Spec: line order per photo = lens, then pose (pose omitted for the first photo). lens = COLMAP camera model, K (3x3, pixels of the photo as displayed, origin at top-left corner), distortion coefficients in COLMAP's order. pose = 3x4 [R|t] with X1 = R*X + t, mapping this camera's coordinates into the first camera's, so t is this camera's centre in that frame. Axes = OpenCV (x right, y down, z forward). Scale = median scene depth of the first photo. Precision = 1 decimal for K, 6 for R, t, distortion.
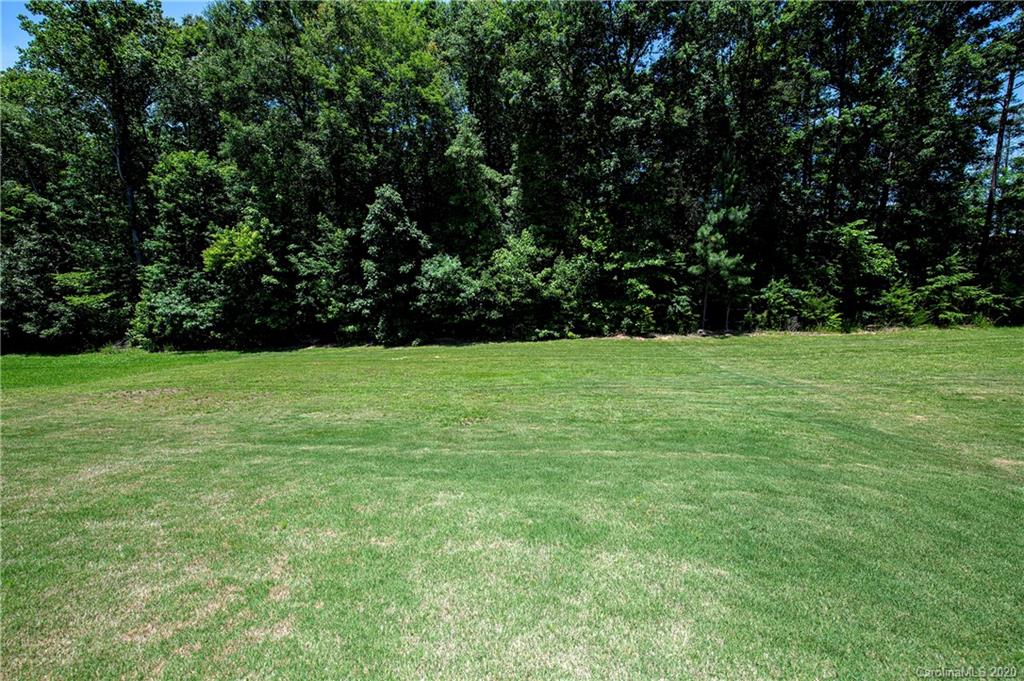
lens RADIAL K [[416.2, 0, 508.9], [0, 416.2, 341.2], [0, 0, 1]] dist [0.010758, -0.001944]
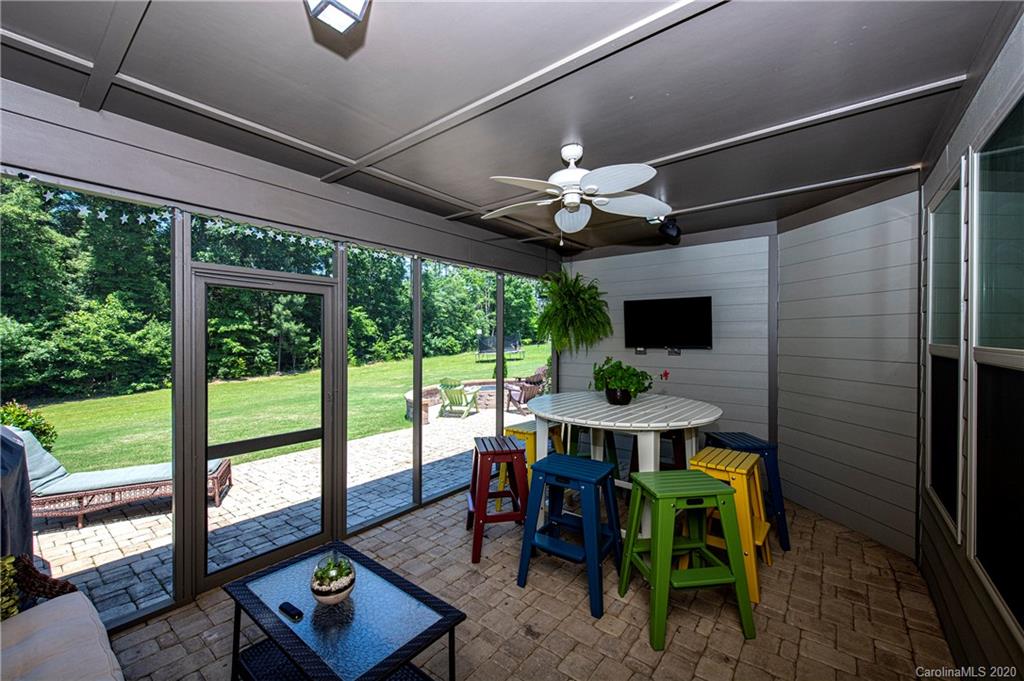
lens RADIAL K [[416.2, 0, 513.0], [0, 416.2, 336.5], [0, 0, 1]] dist [0.010758, -0.001944]
pose [[0.509970, -0.007363, 0.860161, -0.380328], [0.117725, 0.991152, -0.061312, 0.036382], [-0.852098, 0.132530, 0.506324, -0.465280]]
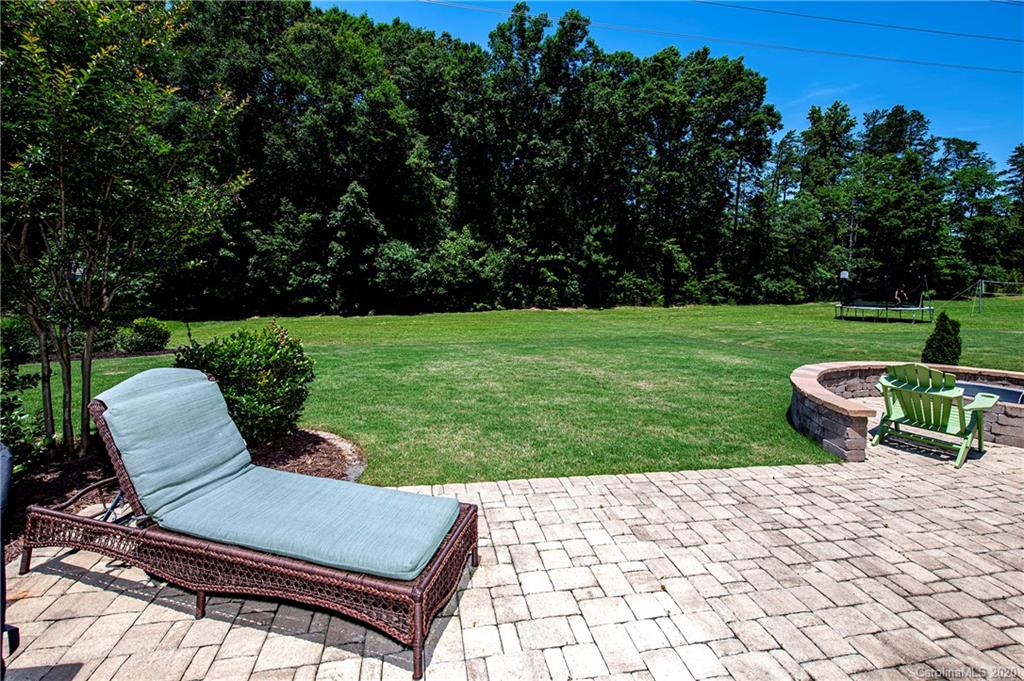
lens RADIAL K [[416.2, 0, 509.3], [0, 416.2, 289.6], [0, 0, 1]] dist [0.010758, -0.001944]
pose [[0.942359, 0.024769, 0.333686, -0.264820], [-0.001616, 0.997582, -0.069487, 0.020801], [-0.334600, 0.064942, 0.940120, -0.266428]]
